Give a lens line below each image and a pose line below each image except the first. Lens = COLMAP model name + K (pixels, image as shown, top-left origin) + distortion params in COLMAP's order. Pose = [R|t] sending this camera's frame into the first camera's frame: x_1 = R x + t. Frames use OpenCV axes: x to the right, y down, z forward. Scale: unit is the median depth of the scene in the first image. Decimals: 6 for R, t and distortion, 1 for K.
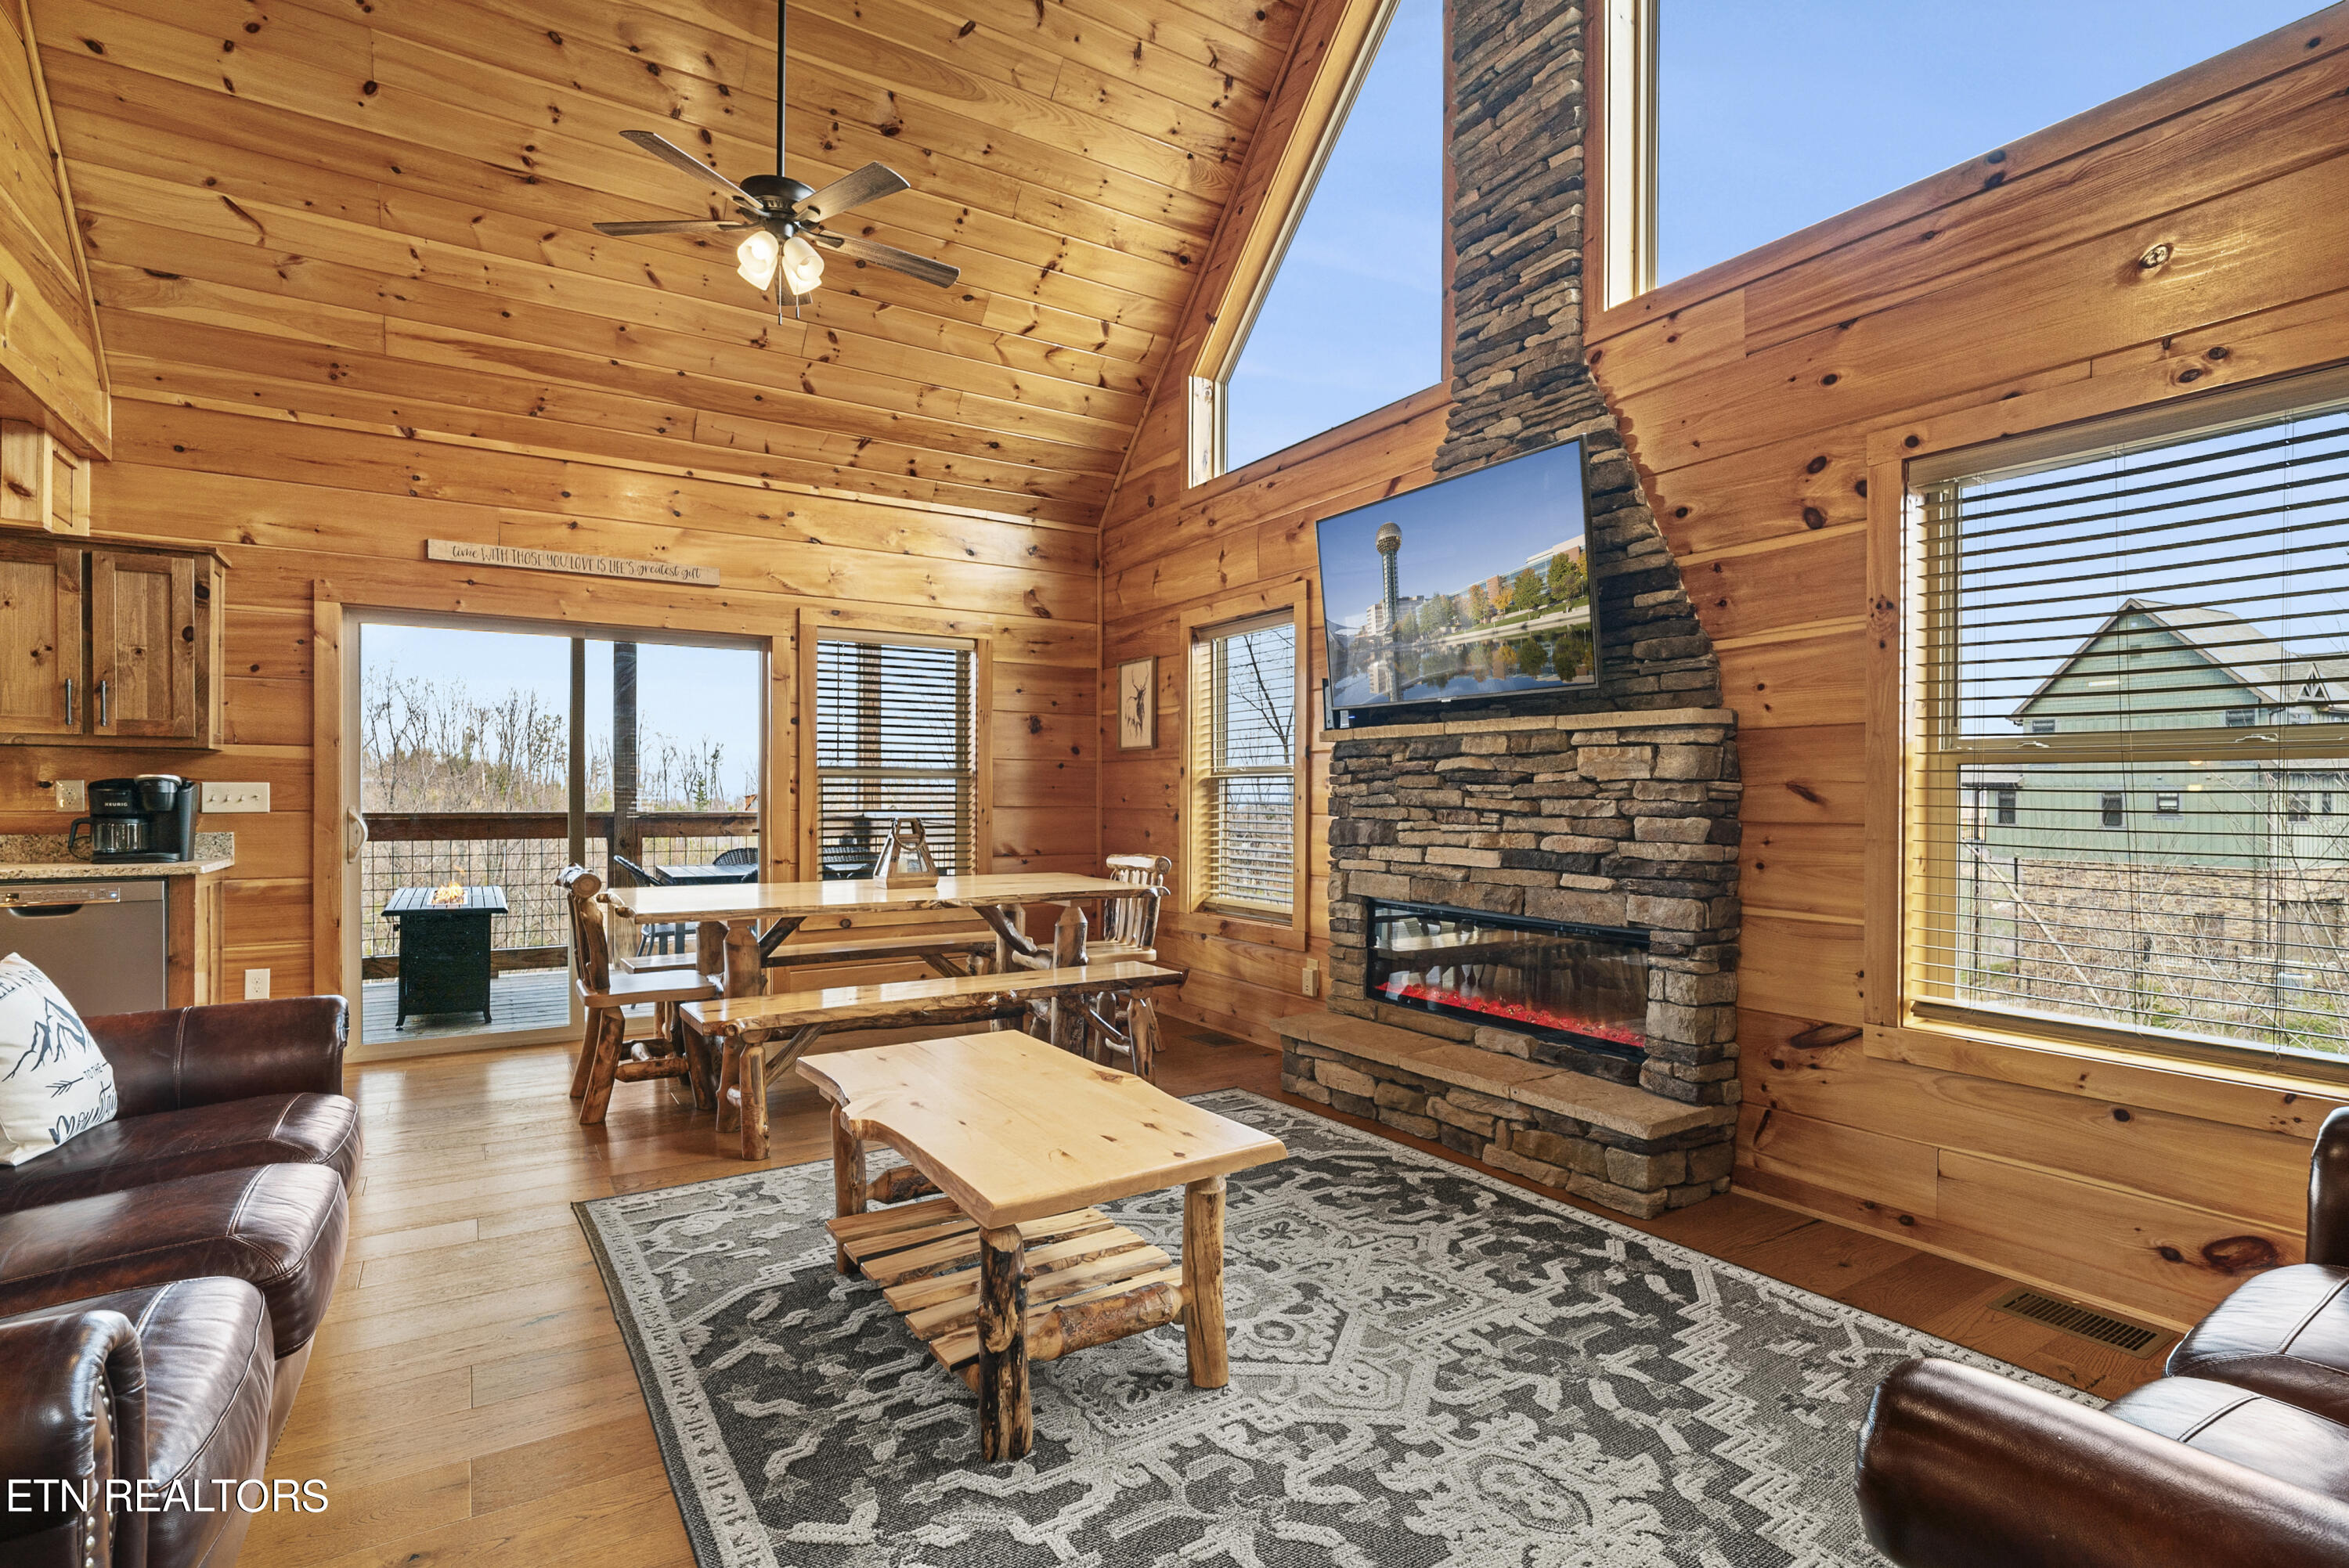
lens RADIAL K [[1114.5, 0, 1183.6], [0, 1114.5, 791.4], [0, 0, 1]] dist [-0.020594, 0.010484]
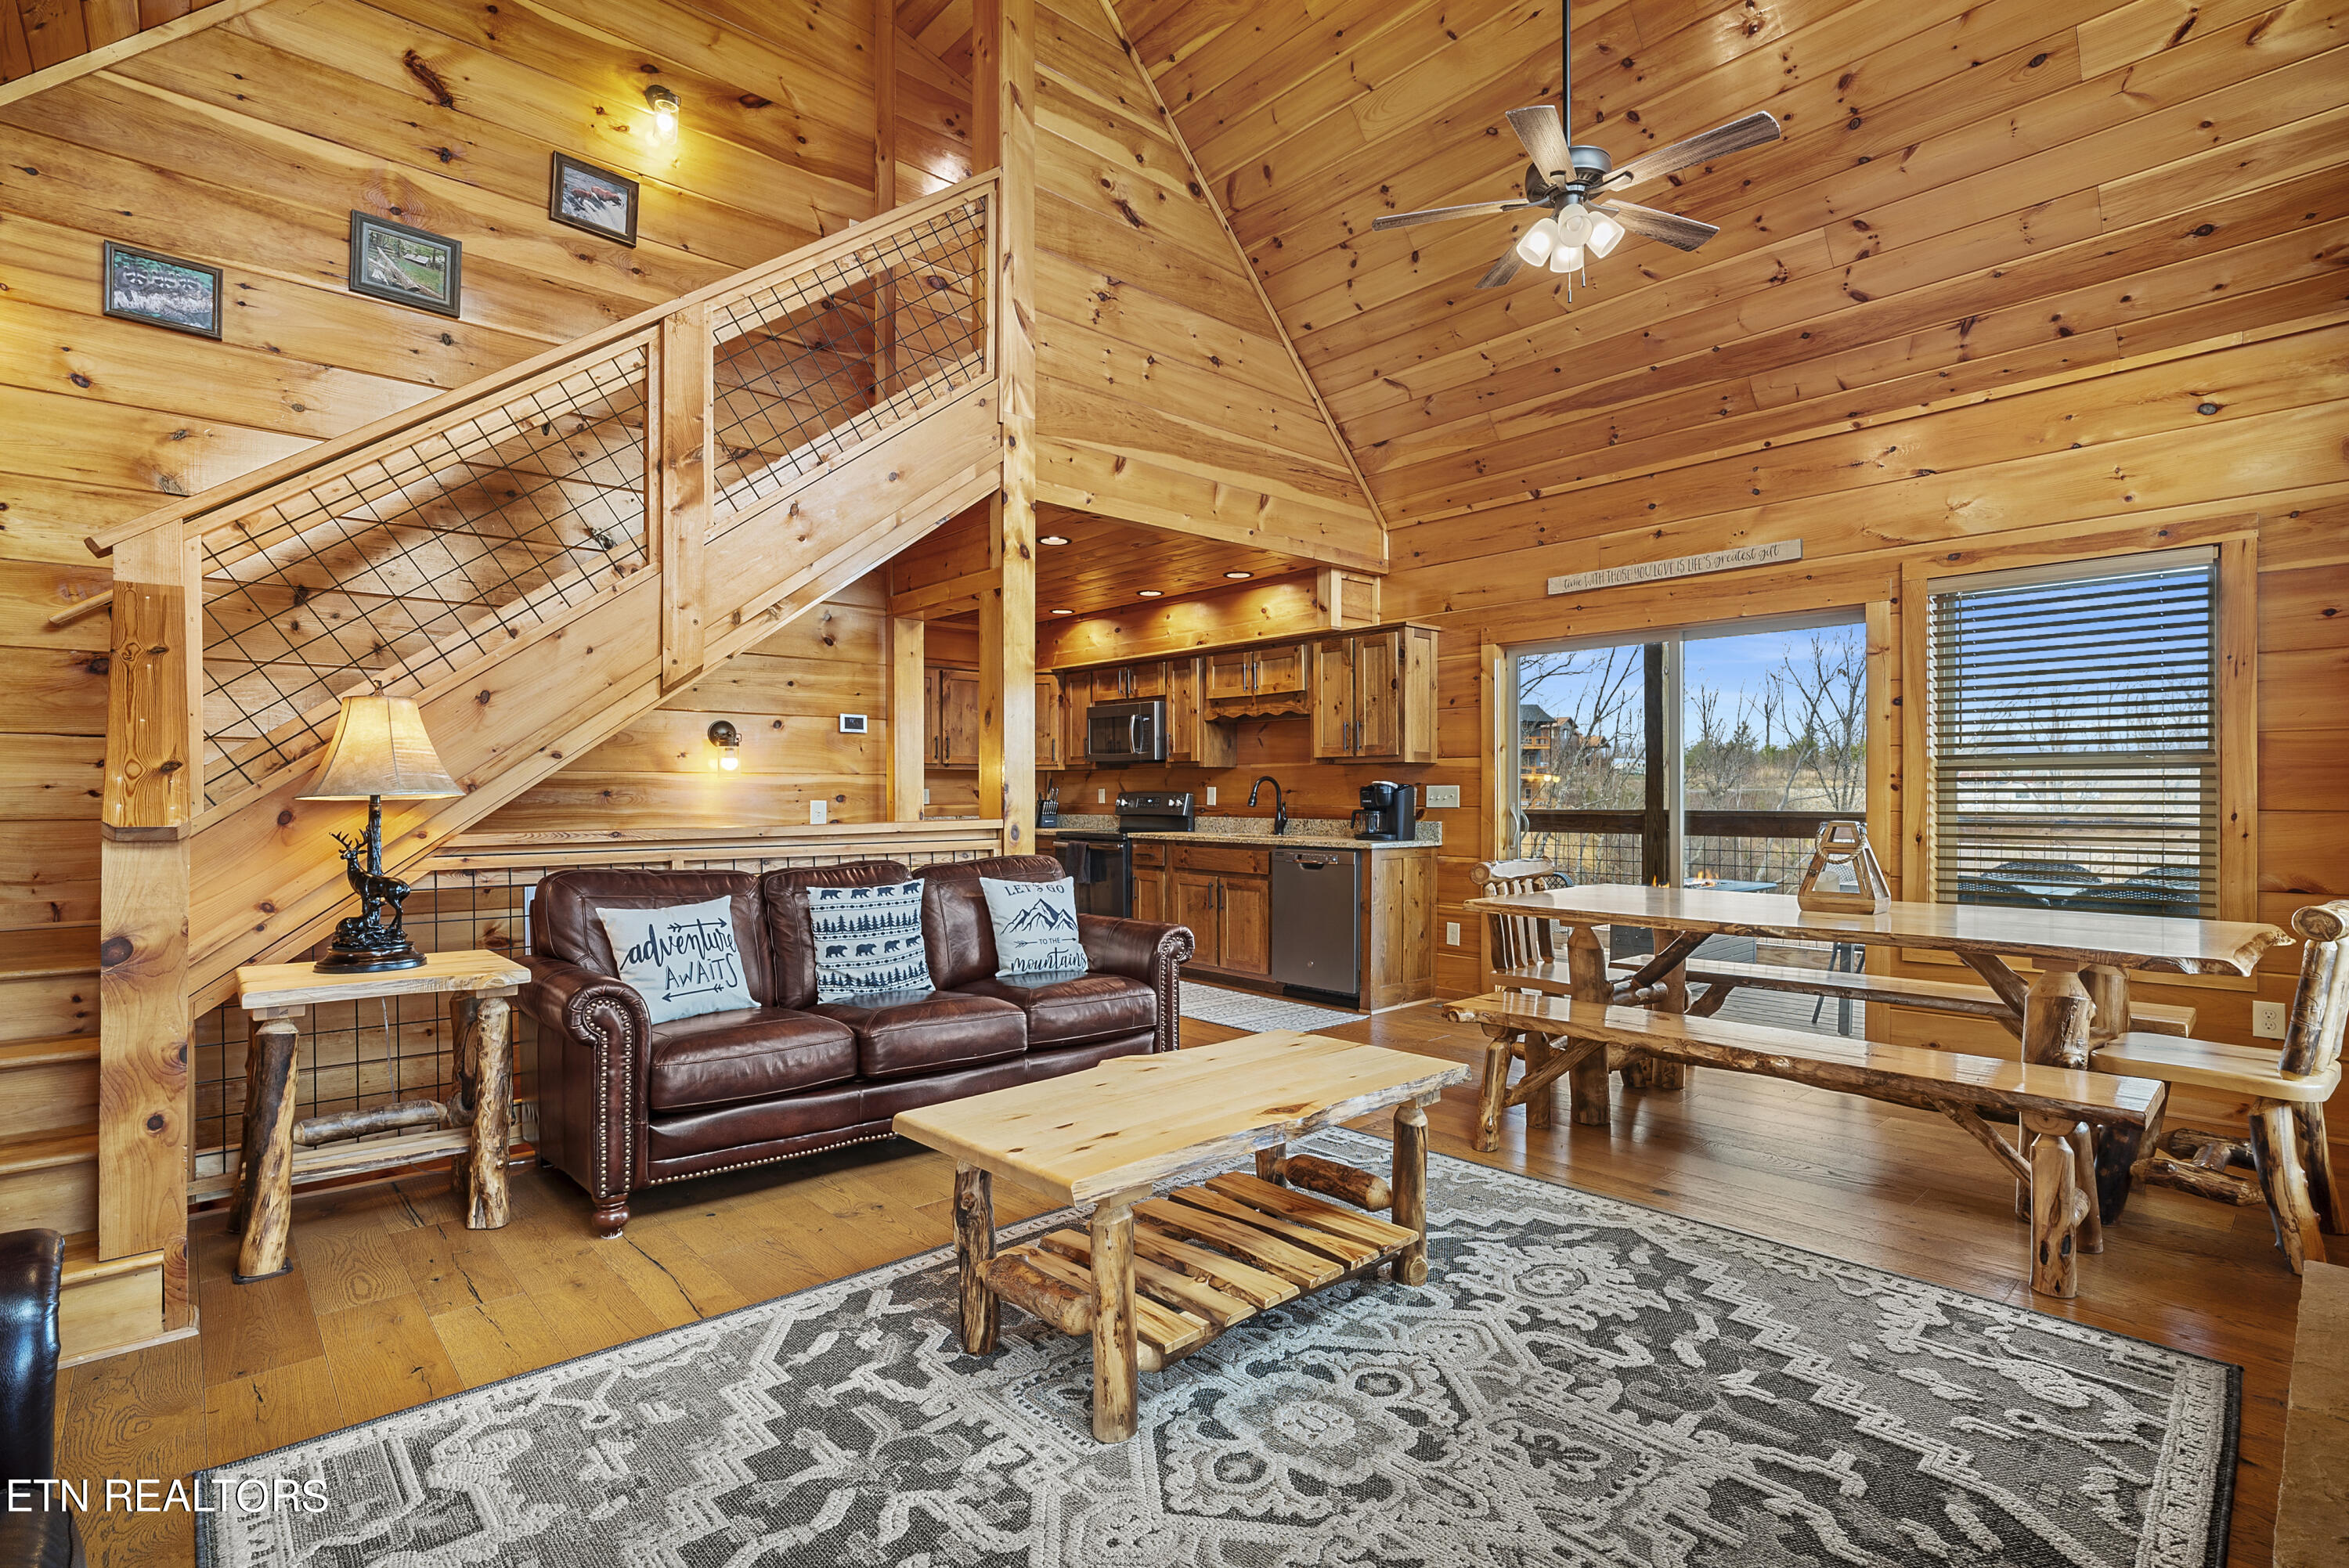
lens RADIAL K [[1114.5, 0, 1183.6], [0, 1114.5, 791.4], [0, 0, 1]] dist [-0.020594, 0.010484]
pose [[0.173163, -0.006391, -0.984872, 0.697852], [0.006038, 0.999967, -0.005428, 0.006693], [0.984875, -0.005006, 0.173196, 0.673719]]
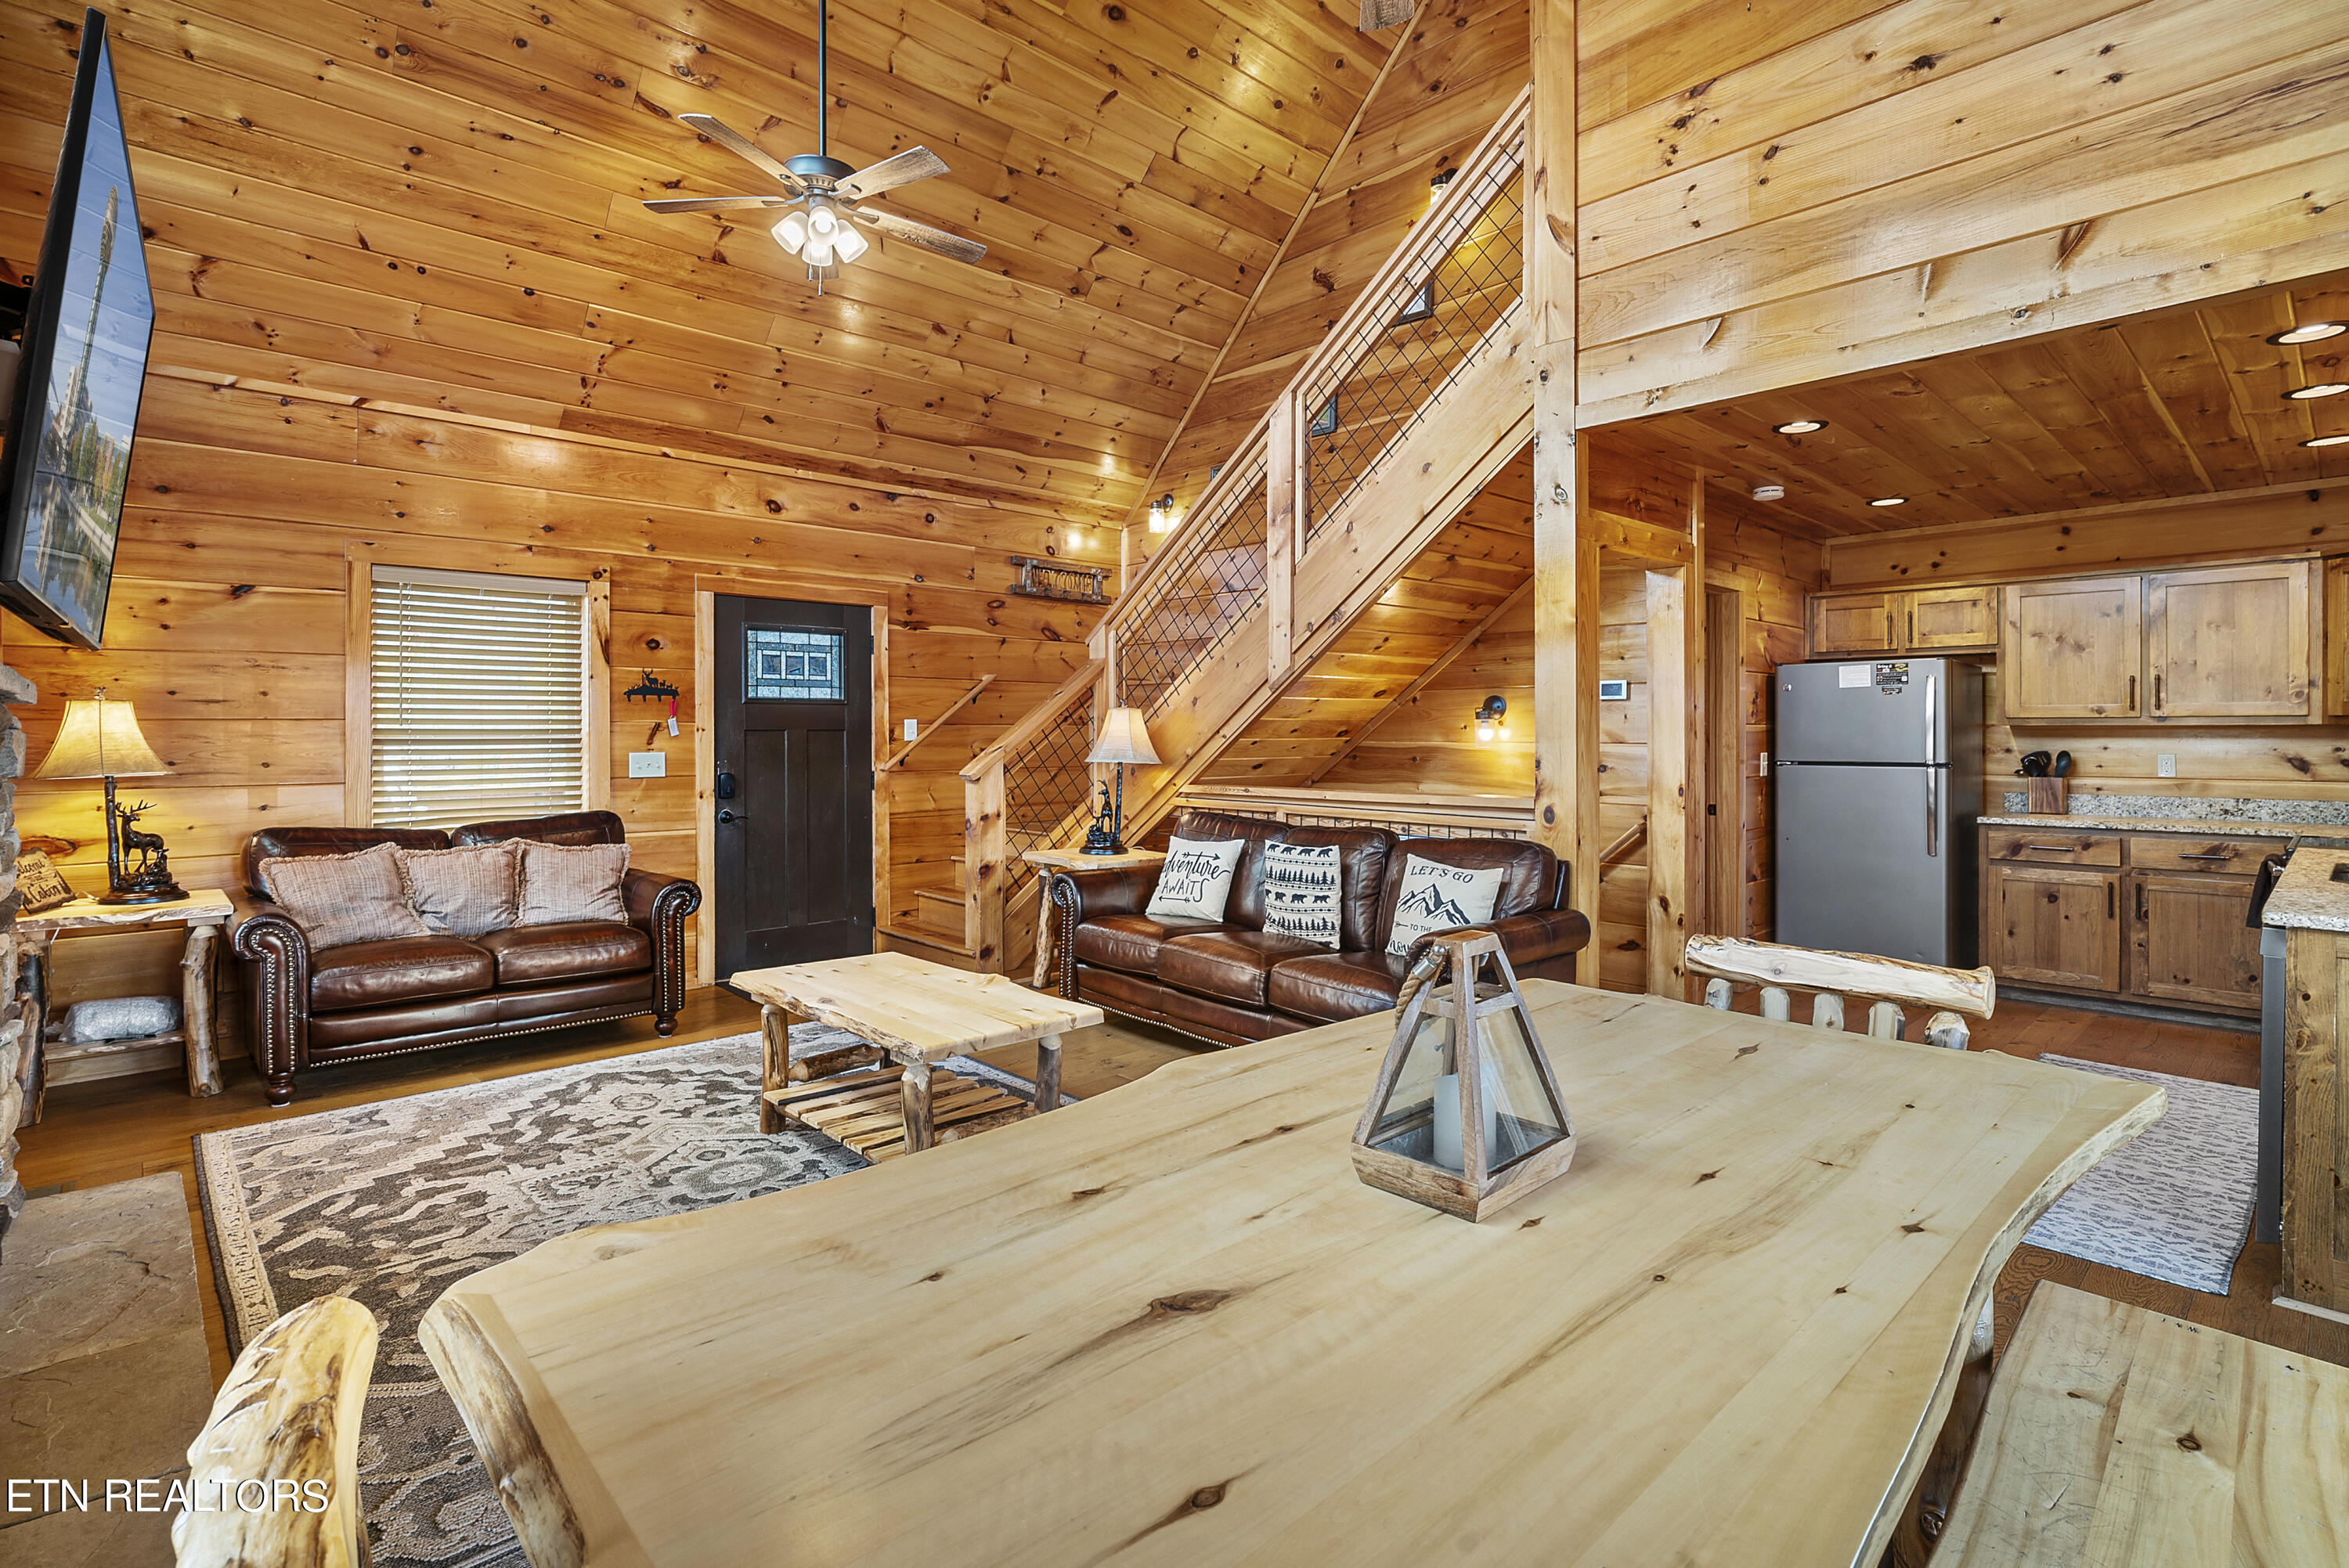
lens RADIAL K [[1133.1, 0, 1170.7], [0, 1133.1, 729.8], [0, 0, 1]] dist [-0.024119, 0.010823]
pose [[-0.984755, -0.003252, -0.173918, -0.200910], [-0.002343, 0.999983, -0.005432, -0.044252], [0.173933, -0.004941, -0.984745, 2.064258]]
